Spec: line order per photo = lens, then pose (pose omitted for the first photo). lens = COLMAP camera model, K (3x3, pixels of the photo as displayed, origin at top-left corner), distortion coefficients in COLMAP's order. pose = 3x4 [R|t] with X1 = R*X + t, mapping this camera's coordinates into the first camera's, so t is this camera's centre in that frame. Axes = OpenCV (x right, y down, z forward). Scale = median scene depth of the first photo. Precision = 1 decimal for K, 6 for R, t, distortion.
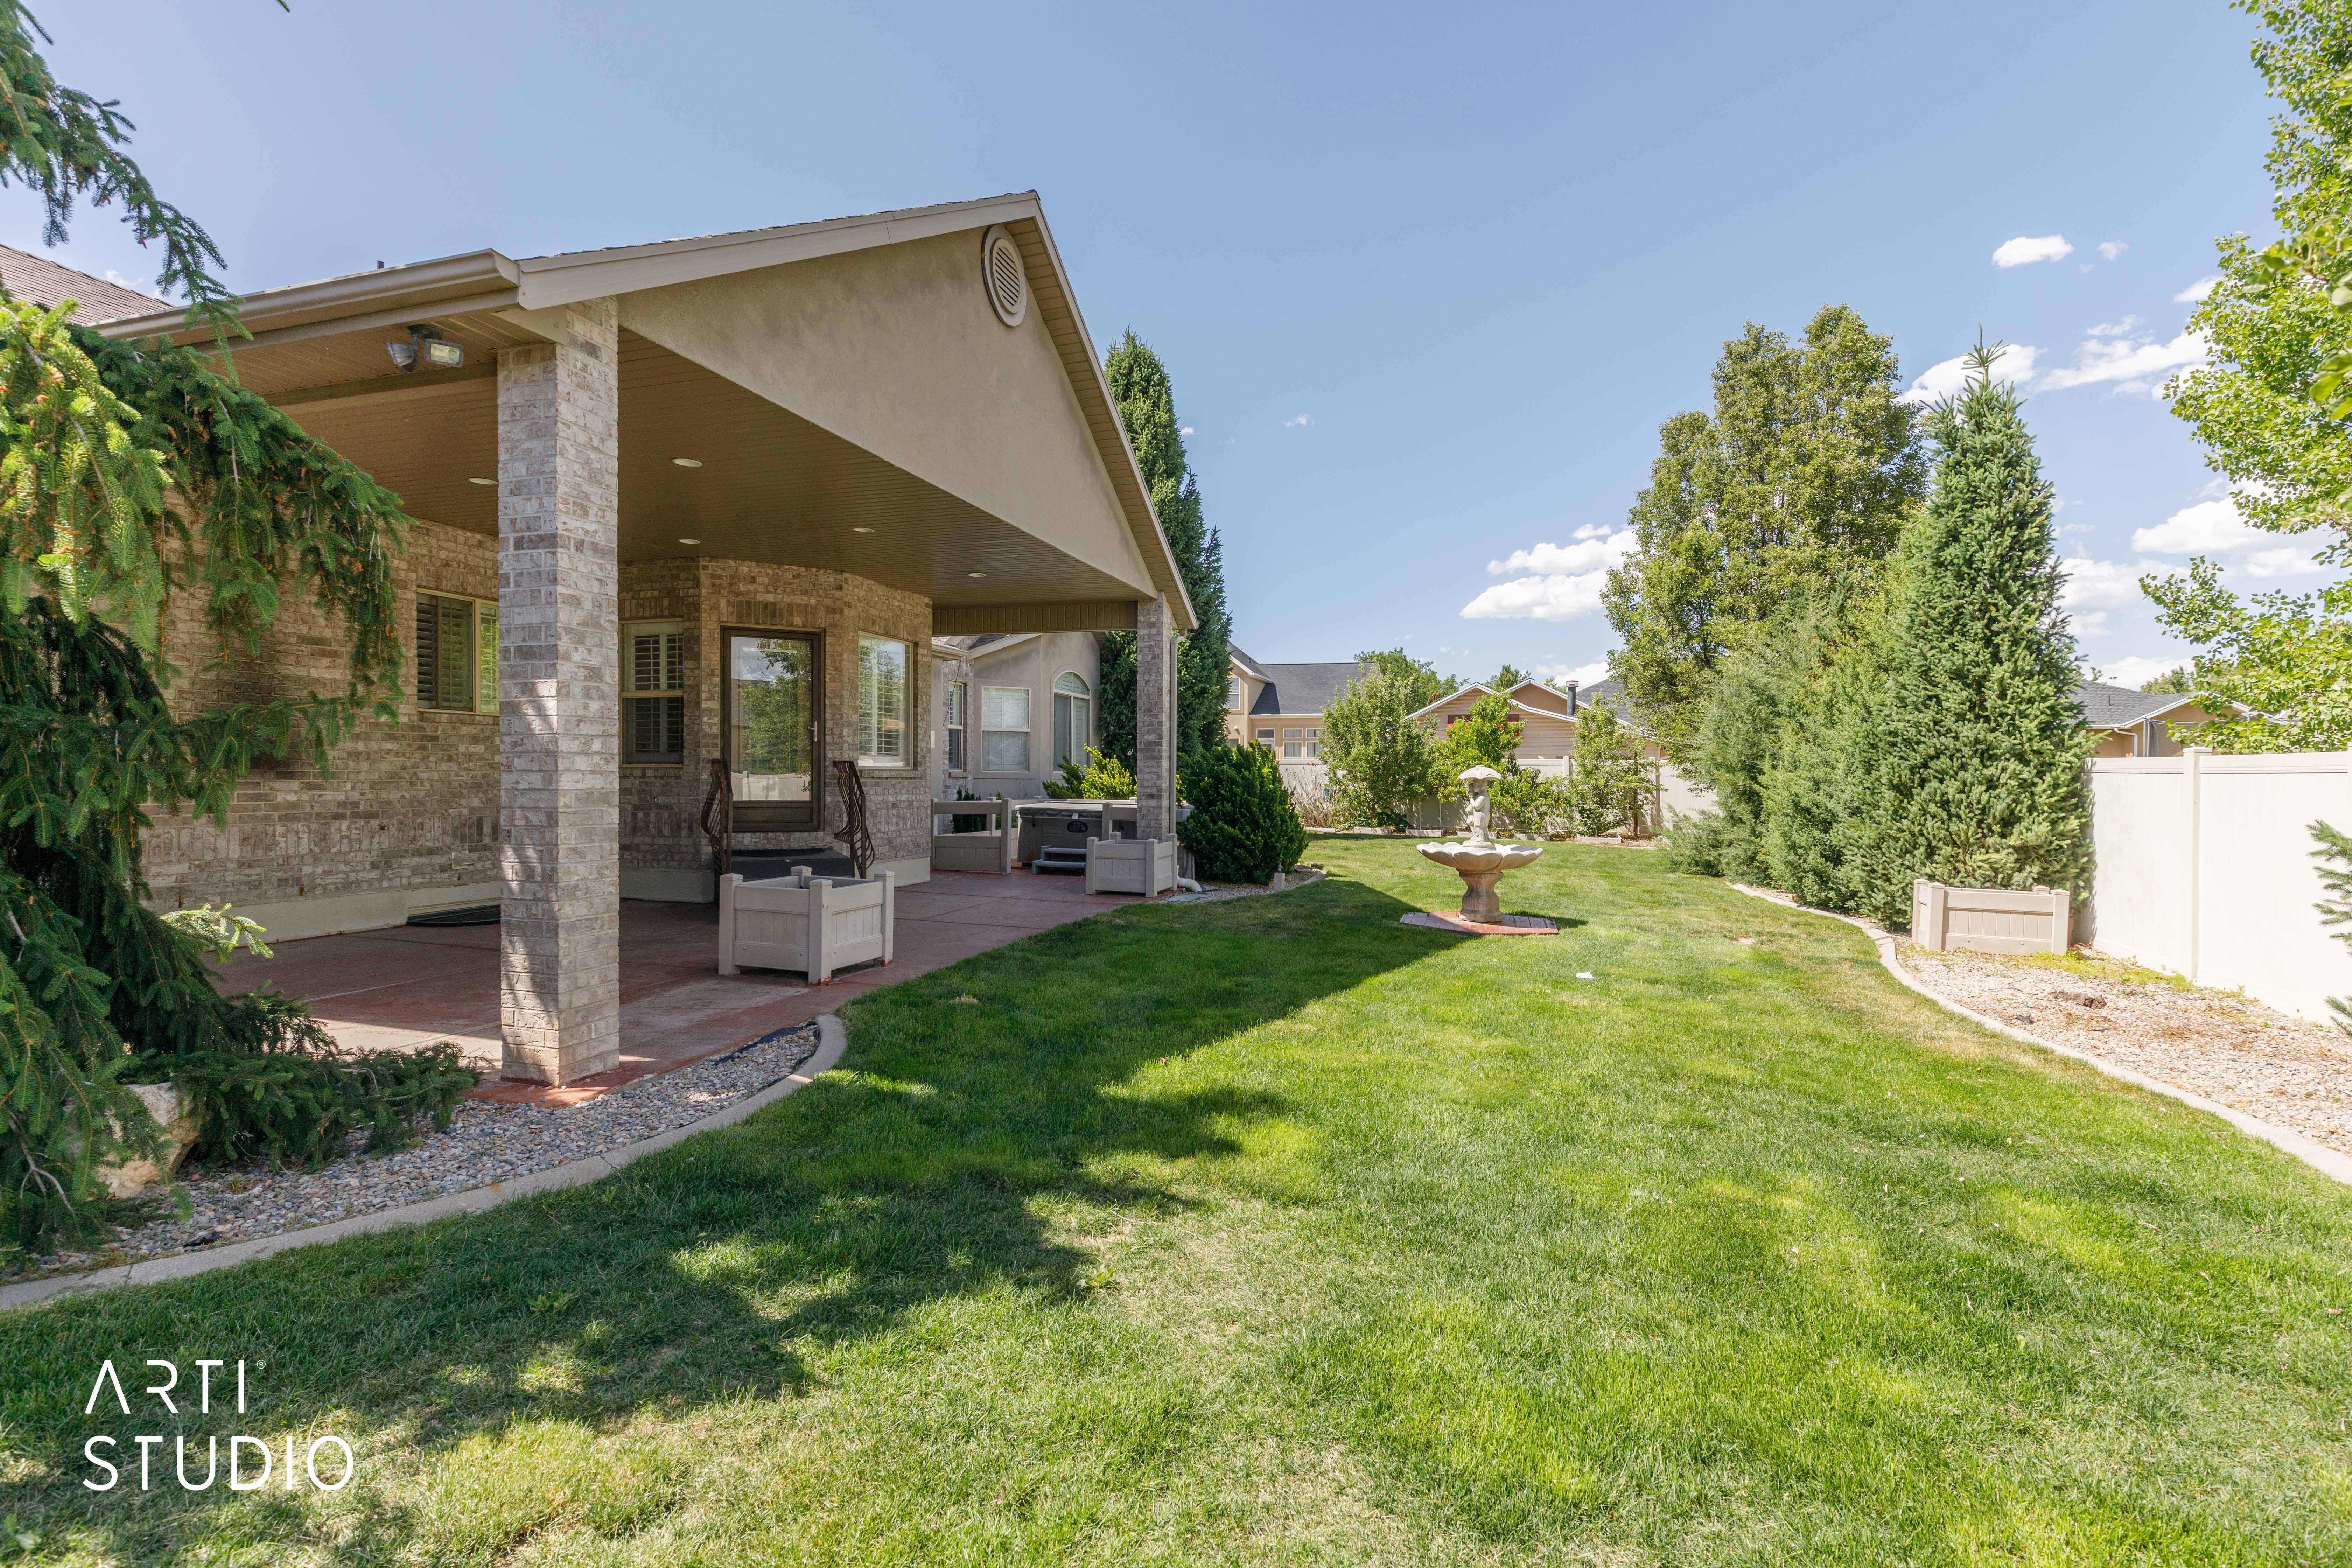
lens RADIAL K [[1085.8, 0, 1162.3], [0, 1085.8, 787.3], [0, 0, 1]] dist [0.006546, 0.000027]
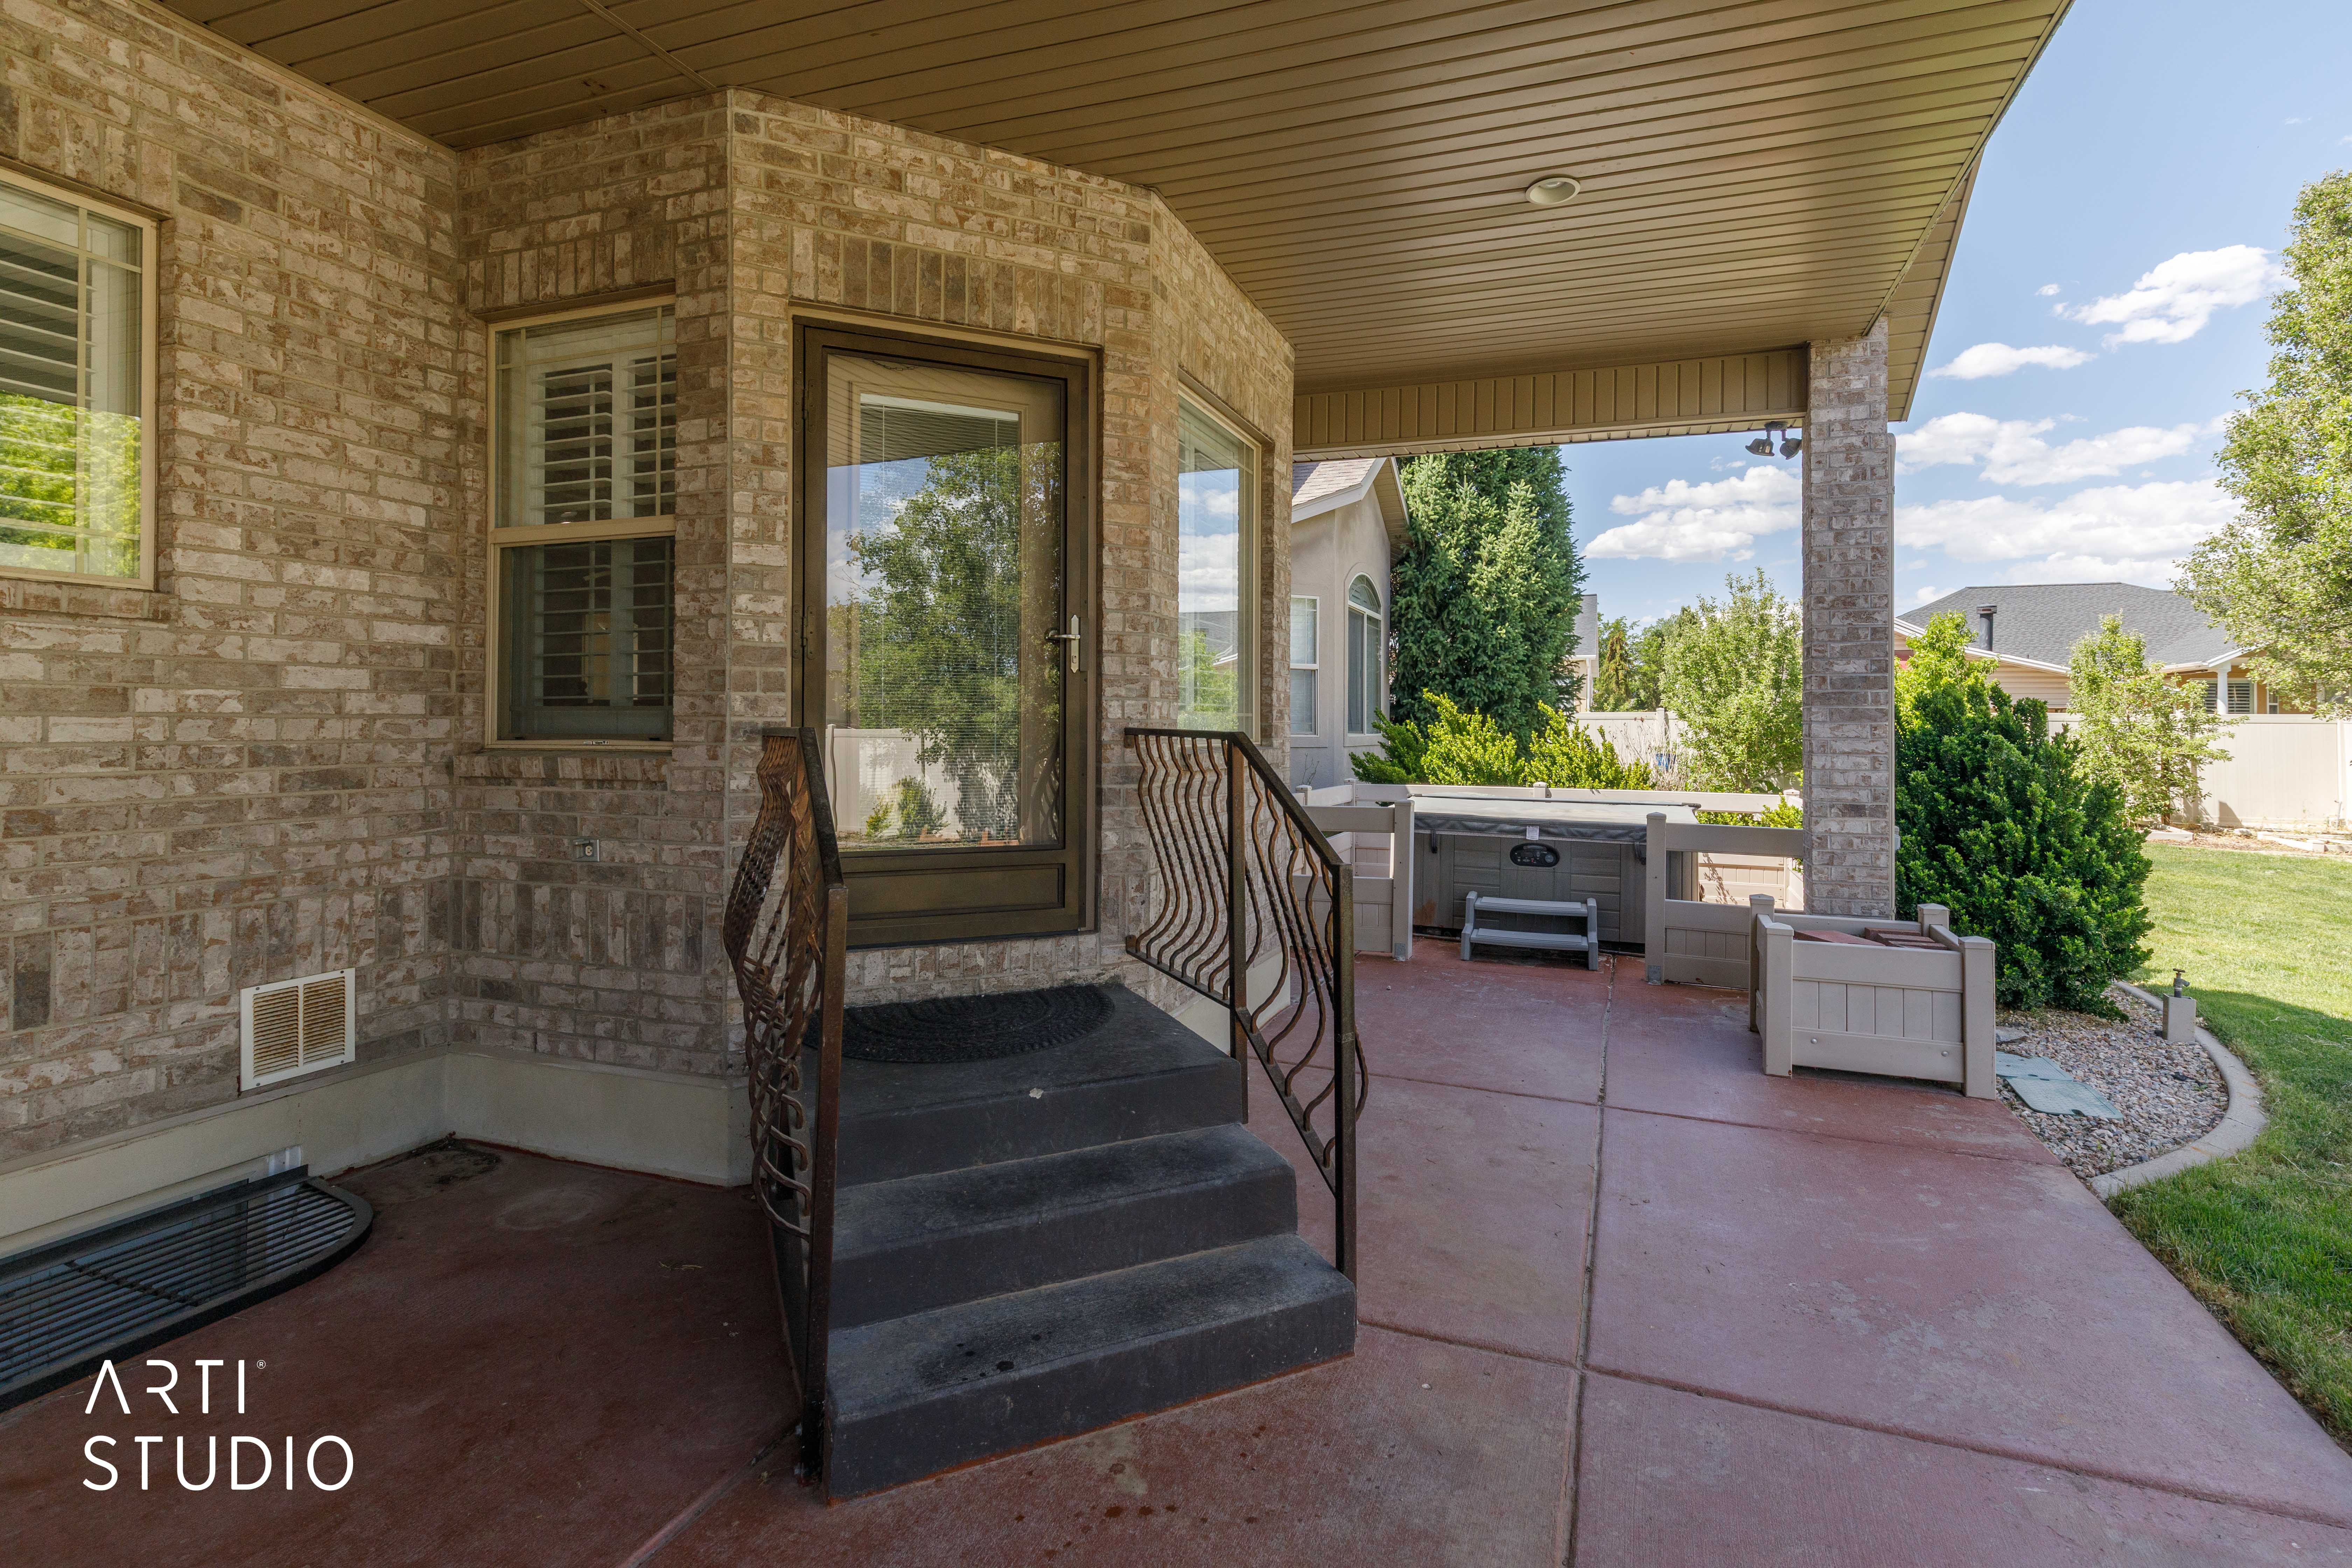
lens RADIAL K [[1085.8, 0, 1295.3], [0, 1085.8, 718.7], [0, 0, 1]] dist [0.006546, 0.000027]
pose [[0.998988, -0.001222, 0.044961, -0.344607], [0.001972, 0.999860, -0.016622, -0.028498], [-0.044935, 0.016694, 0.998850, 0.850830]]
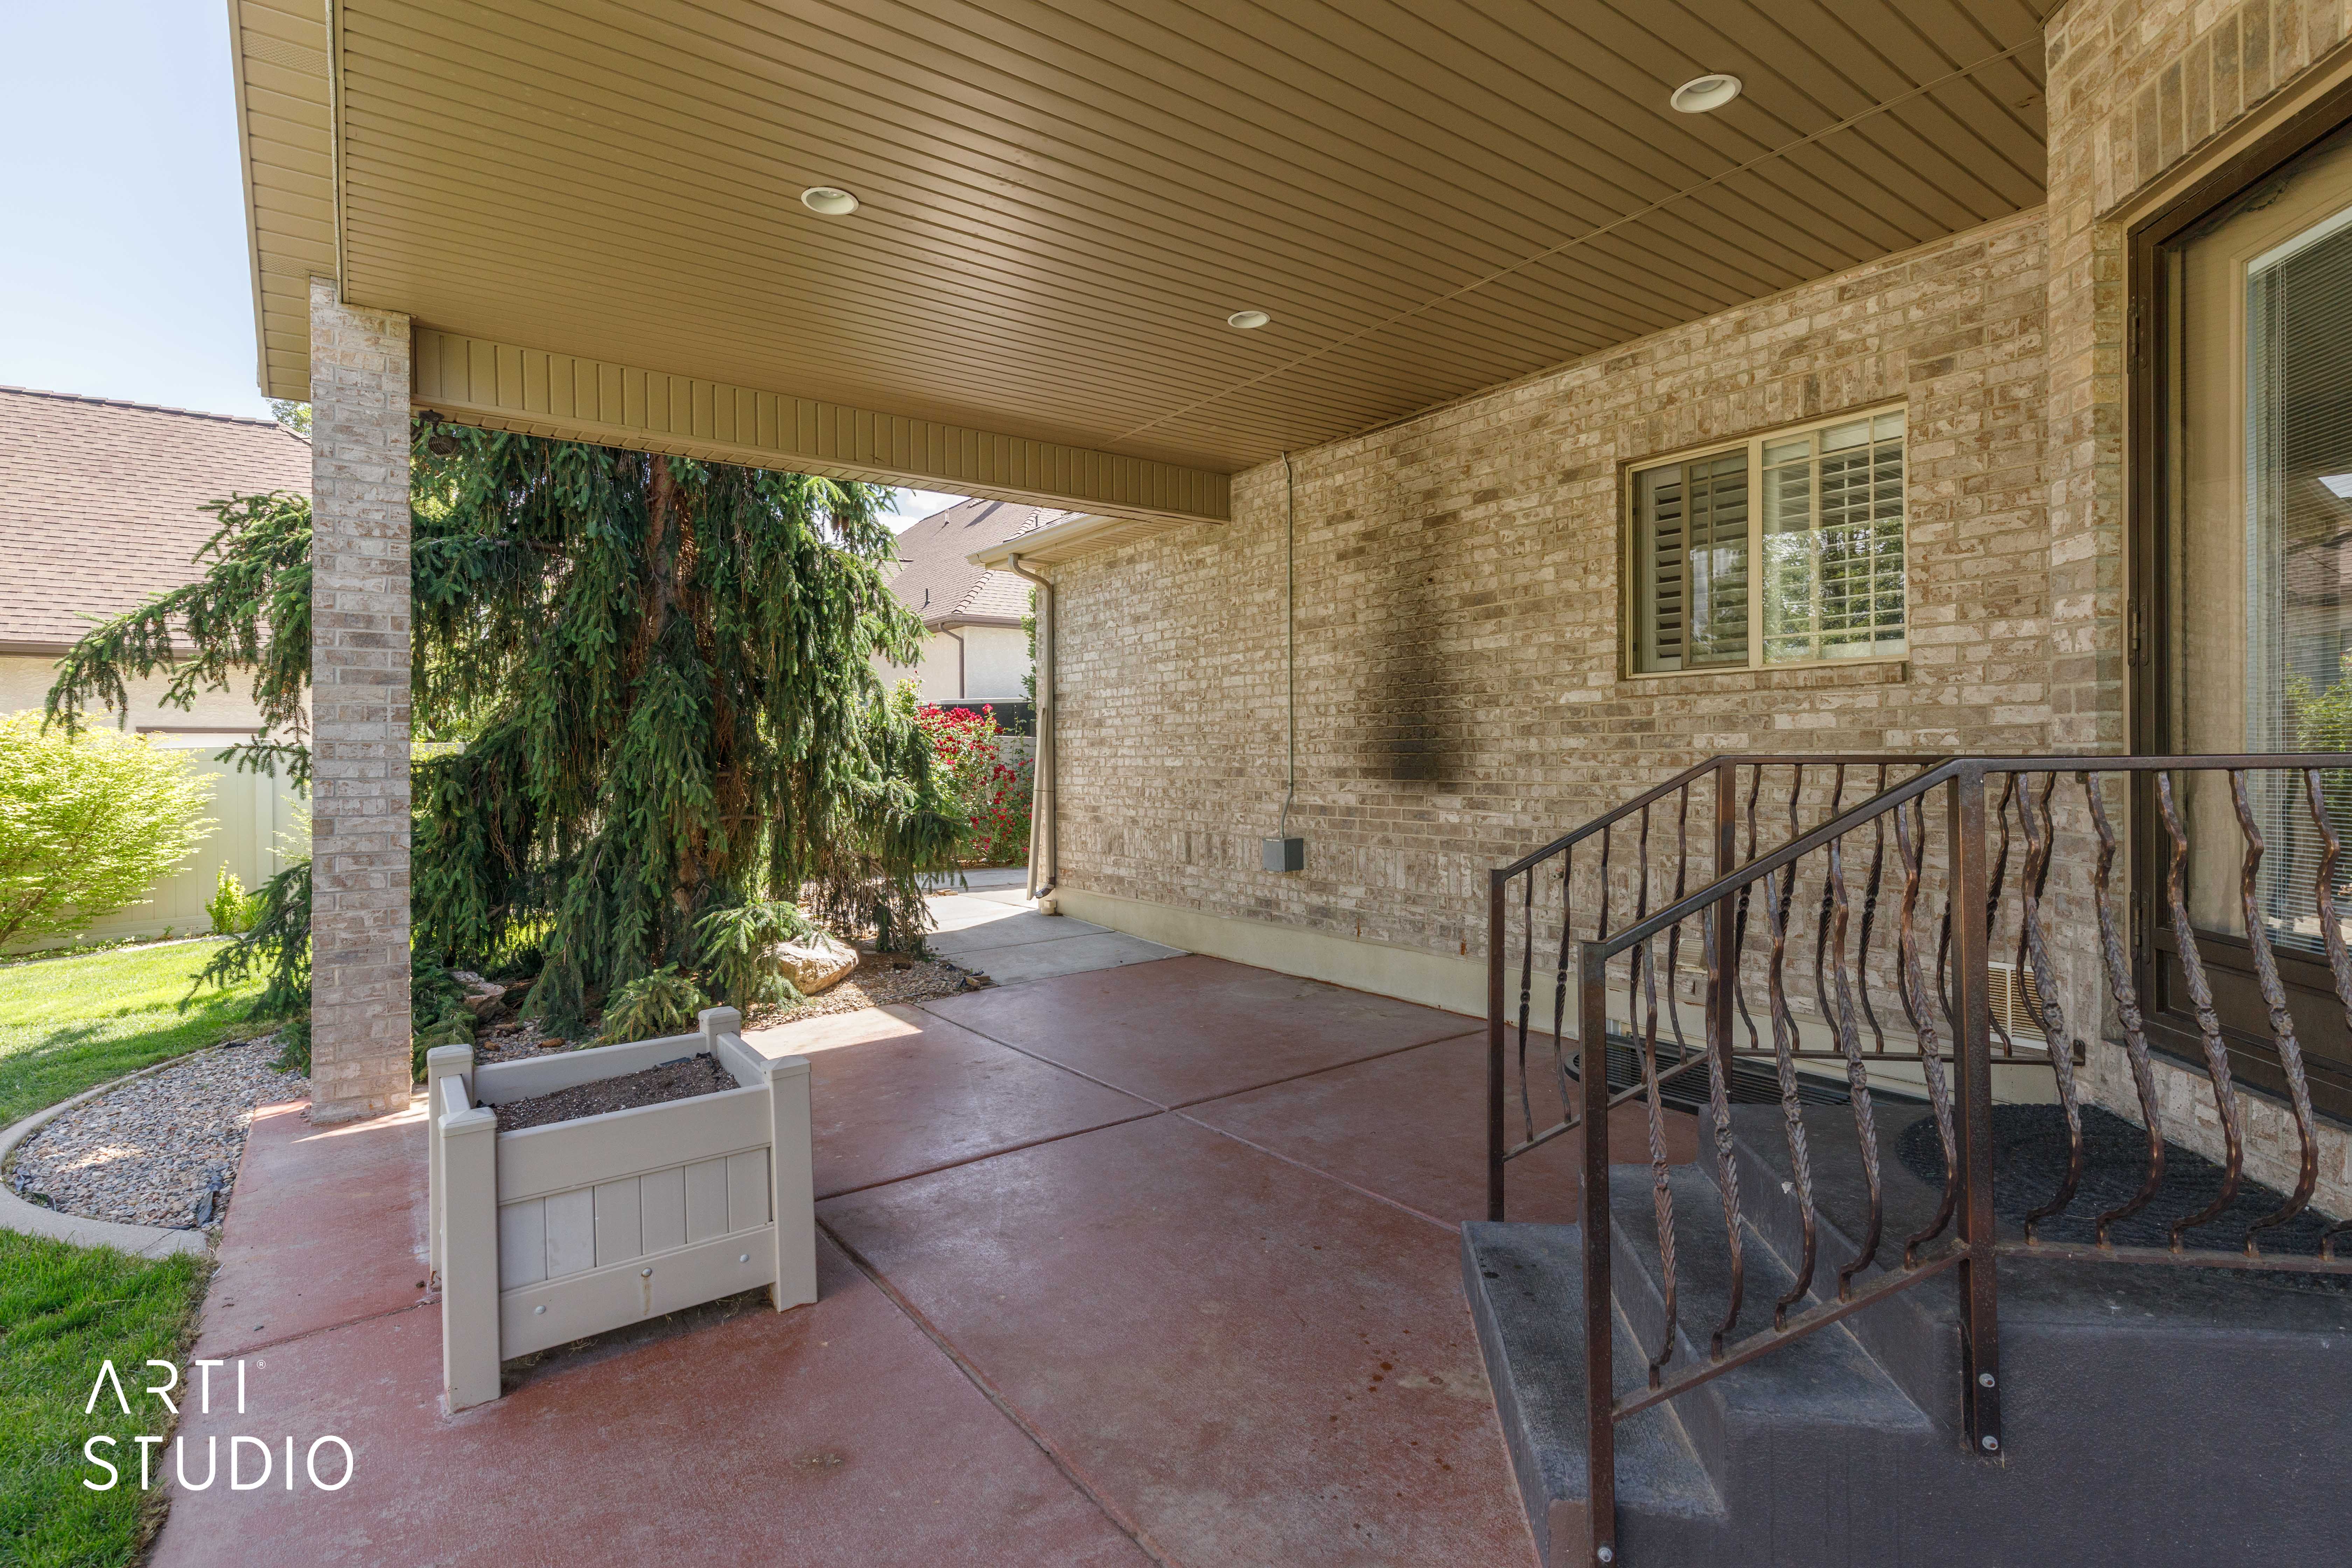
lens RADIAL K [[1085.8, 0, 1110.7], [0, 1085.8, 764.8], [0, 0, 1]] dist [0.006546, 0.000027]
pose [[-0.580192, 0.001480, -0.814479, -0.064523], [-0.005973, 0.999964, 0.006072, -0.029552], [0.814458, 0.008388, -0.580162, 1.226998]]
